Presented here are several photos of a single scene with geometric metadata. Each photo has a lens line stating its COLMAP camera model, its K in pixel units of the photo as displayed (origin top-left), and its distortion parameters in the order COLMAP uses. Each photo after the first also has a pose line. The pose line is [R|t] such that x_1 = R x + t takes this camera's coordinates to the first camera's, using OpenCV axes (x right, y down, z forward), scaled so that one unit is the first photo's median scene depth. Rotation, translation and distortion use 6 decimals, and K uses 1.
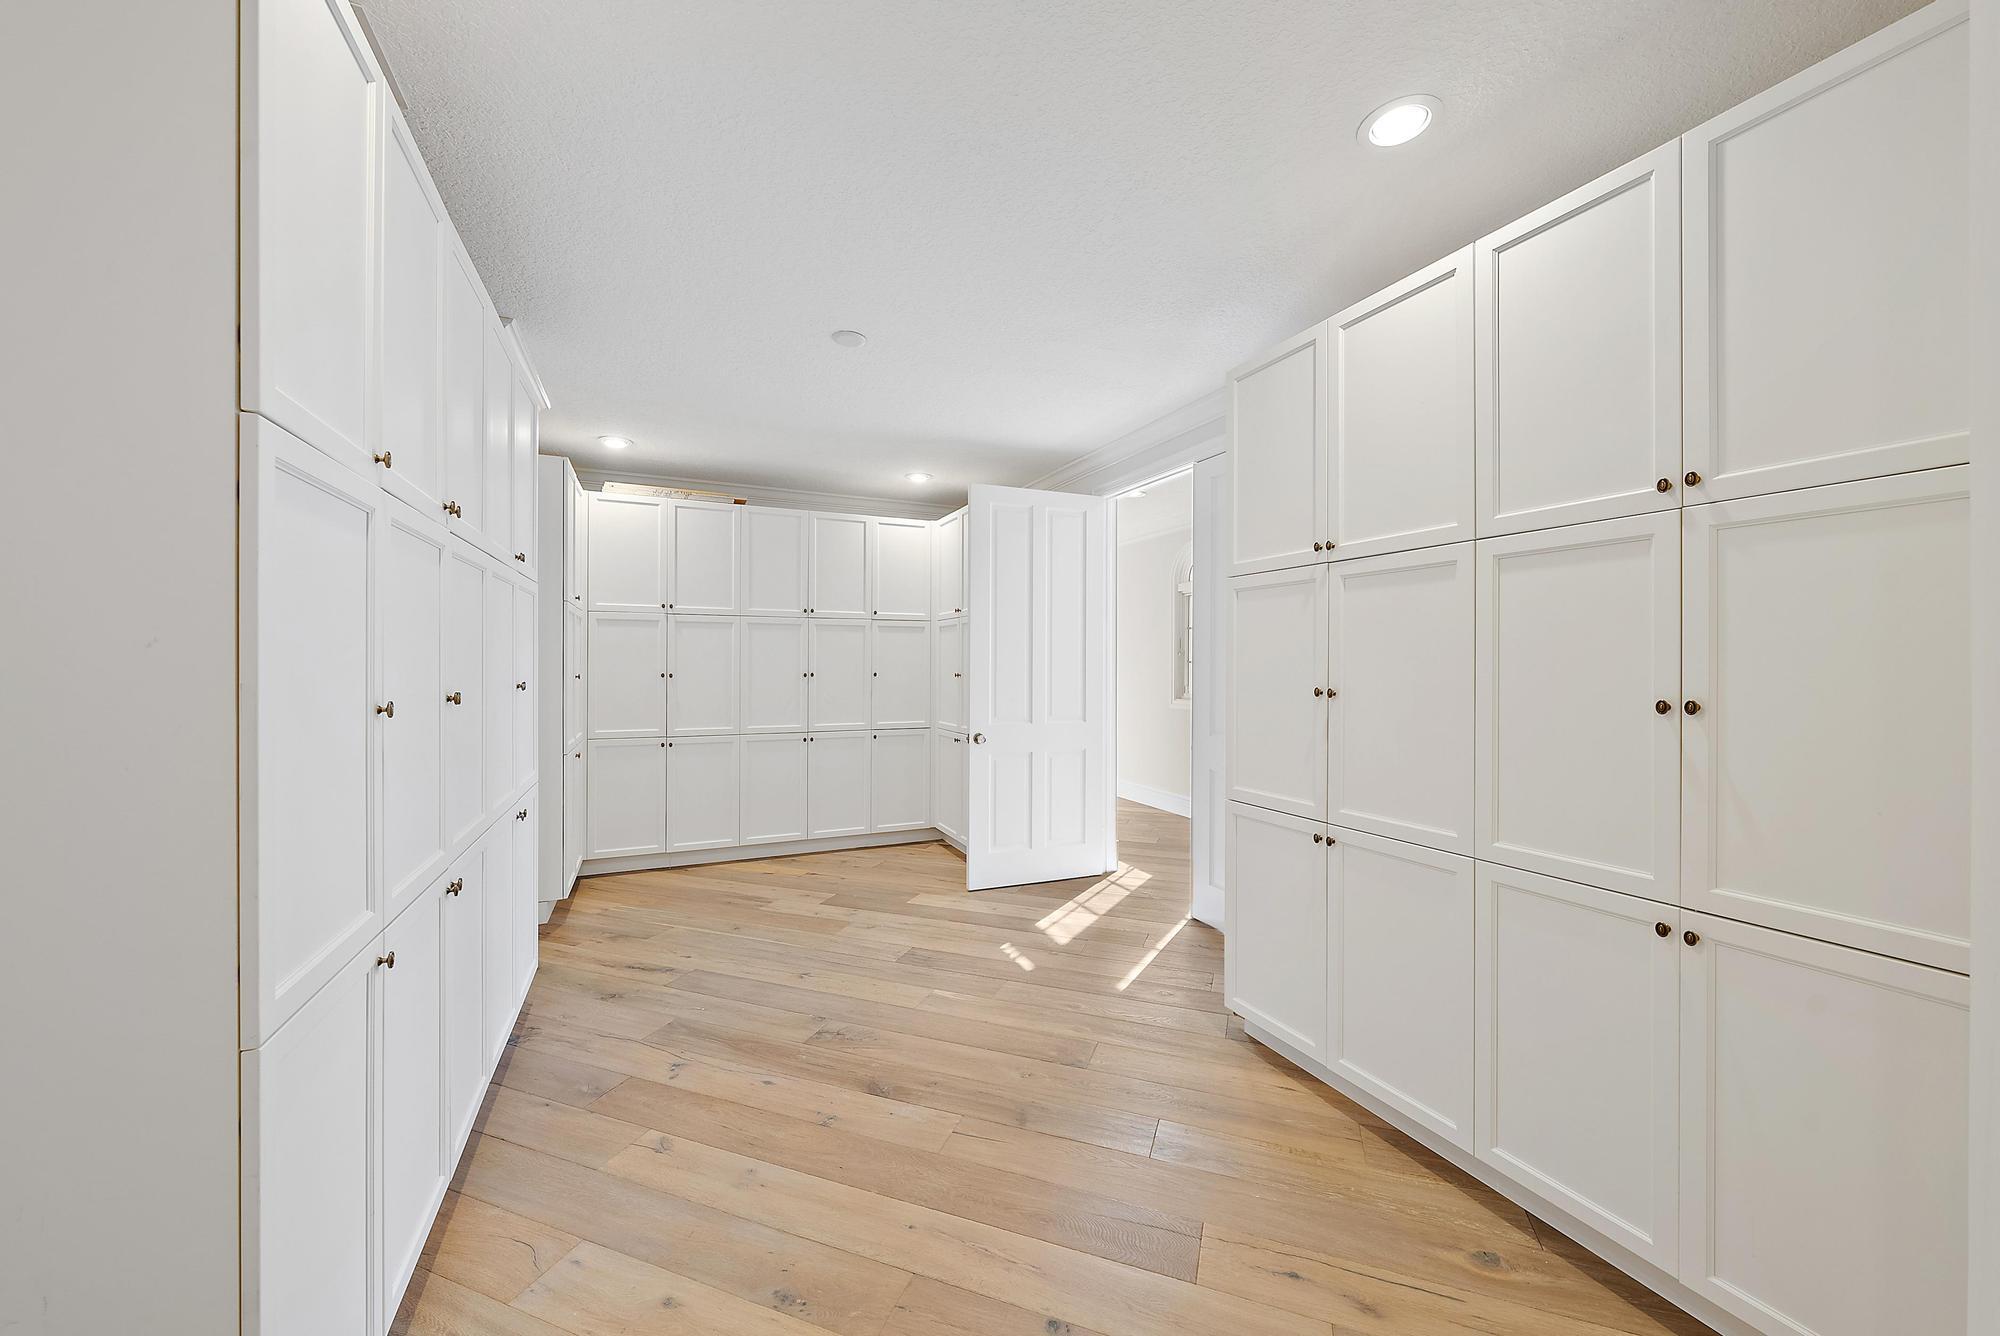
lens RADIAL K [[736.4, 0, 997.1], [0, 736.4, 669.7], [0, 0, 1]] dist [0.000863, 0.000034]
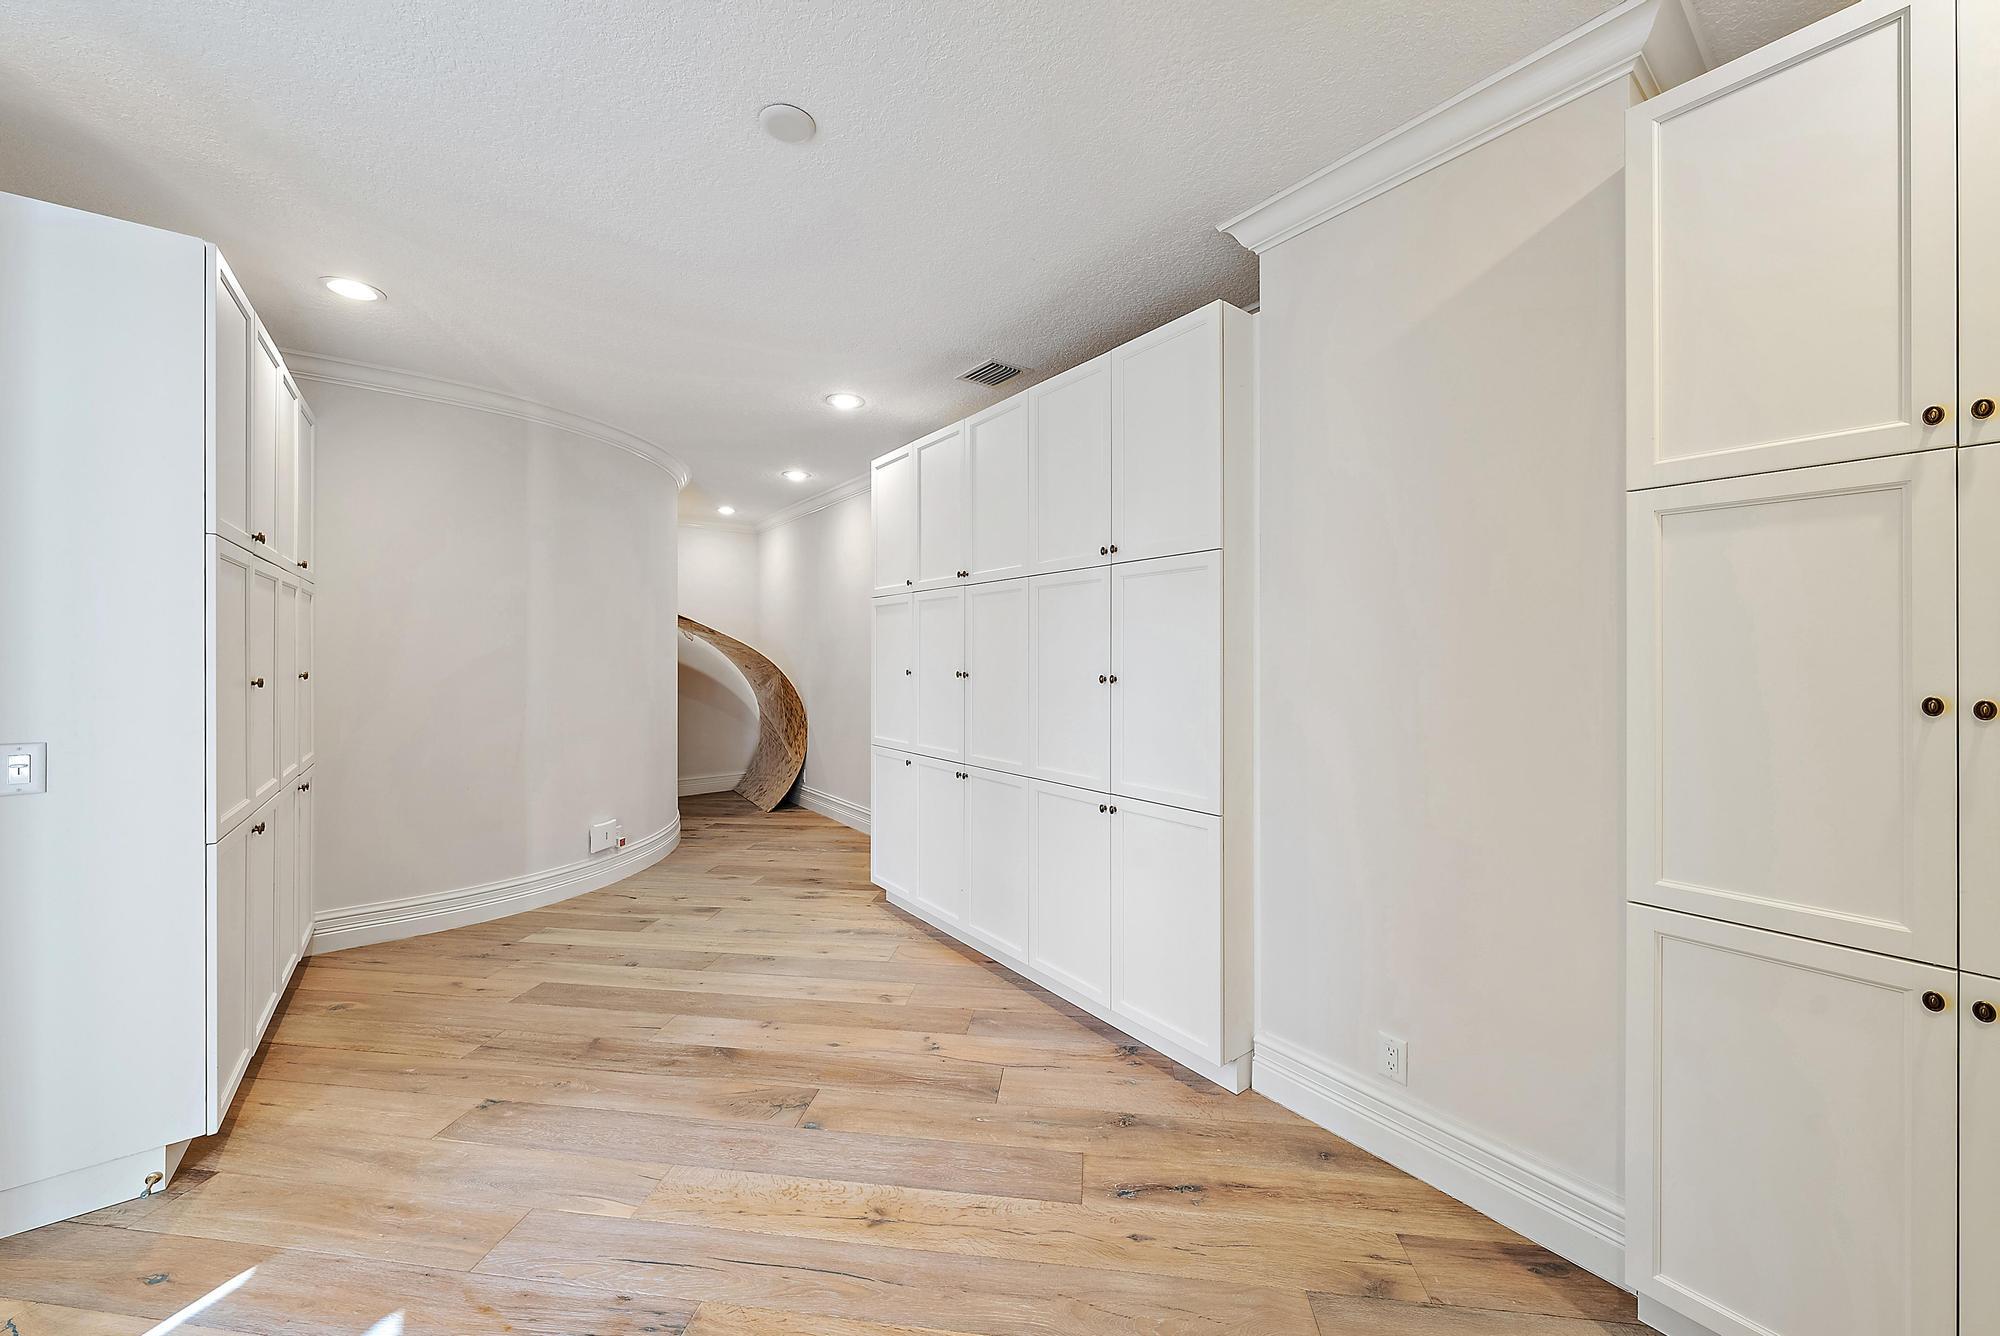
lens RADIAL K [[736.4, 0, 1003.4], [0, 736.4, 652.2], [0, 0, 1]] dist [0.000863, 0.000034]
pose [[0.974596, -0.001901, 0.223963, 0.261633], [0.004343, 0.999936, -0.010410, 0.004198], [-0.223929, 0.011118, 0.974542, -0.580883]]
